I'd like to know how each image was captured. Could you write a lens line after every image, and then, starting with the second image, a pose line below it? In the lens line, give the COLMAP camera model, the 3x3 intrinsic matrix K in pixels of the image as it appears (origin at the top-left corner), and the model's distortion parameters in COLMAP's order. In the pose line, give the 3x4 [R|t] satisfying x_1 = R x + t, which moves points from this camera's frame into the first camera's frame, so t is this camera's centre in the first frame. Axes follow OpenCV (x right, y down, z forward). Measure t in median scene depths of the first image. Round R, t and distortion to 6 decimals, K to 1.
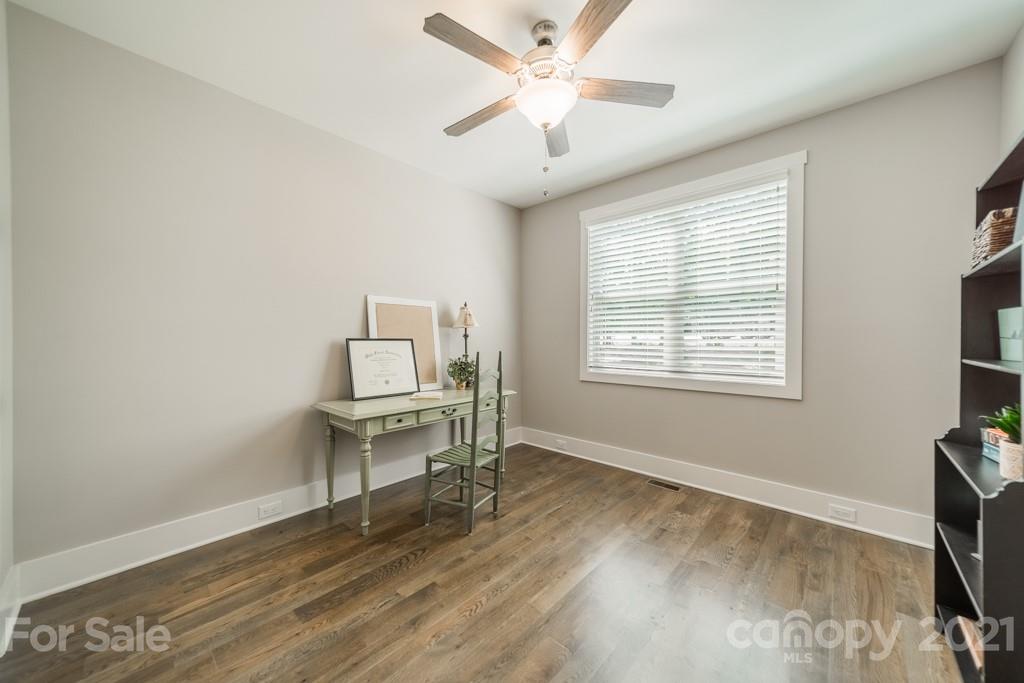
lens RADIAL K [[363.2, 0, 511.1], [0, 363.2, 341.8], [0, 0, 1]] dist [0.001849, 0.000023]
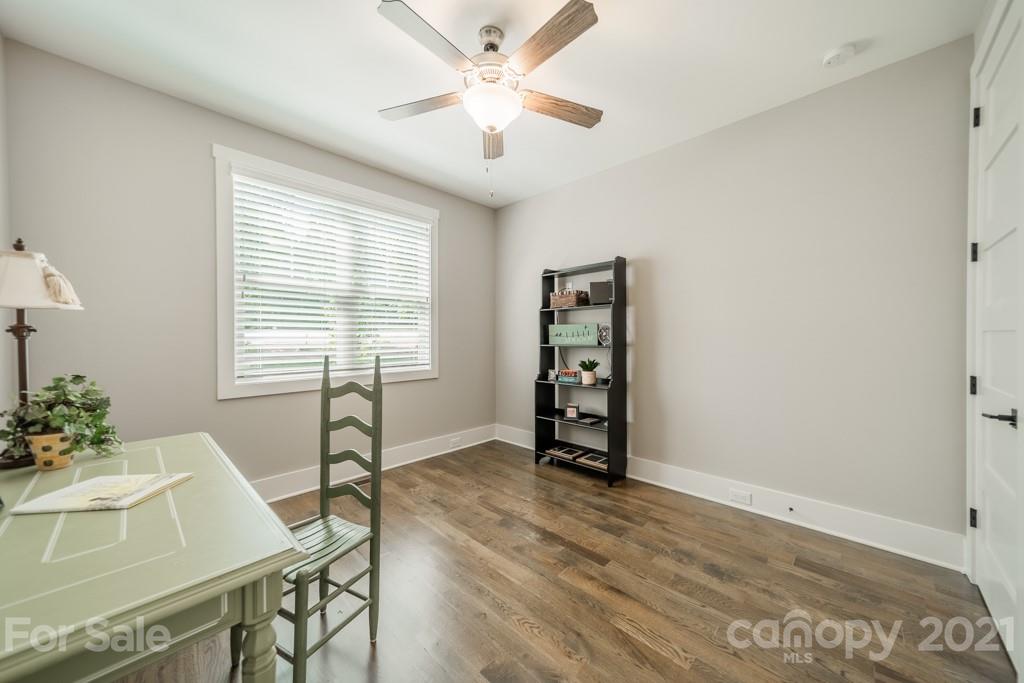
lens RADIAL K [[363.2, 0, 512.5], [0, 363.2, 338.1], [0, 0, 1]] dist [0.001849, 0.000023]
pose [[0.015013, -0.006674, 0.999865, -0.661705], [0.006847, 0.999955, 0.006571, -0.009487], [-0.999864, 0.006747, 0.015058, 0.652503]]
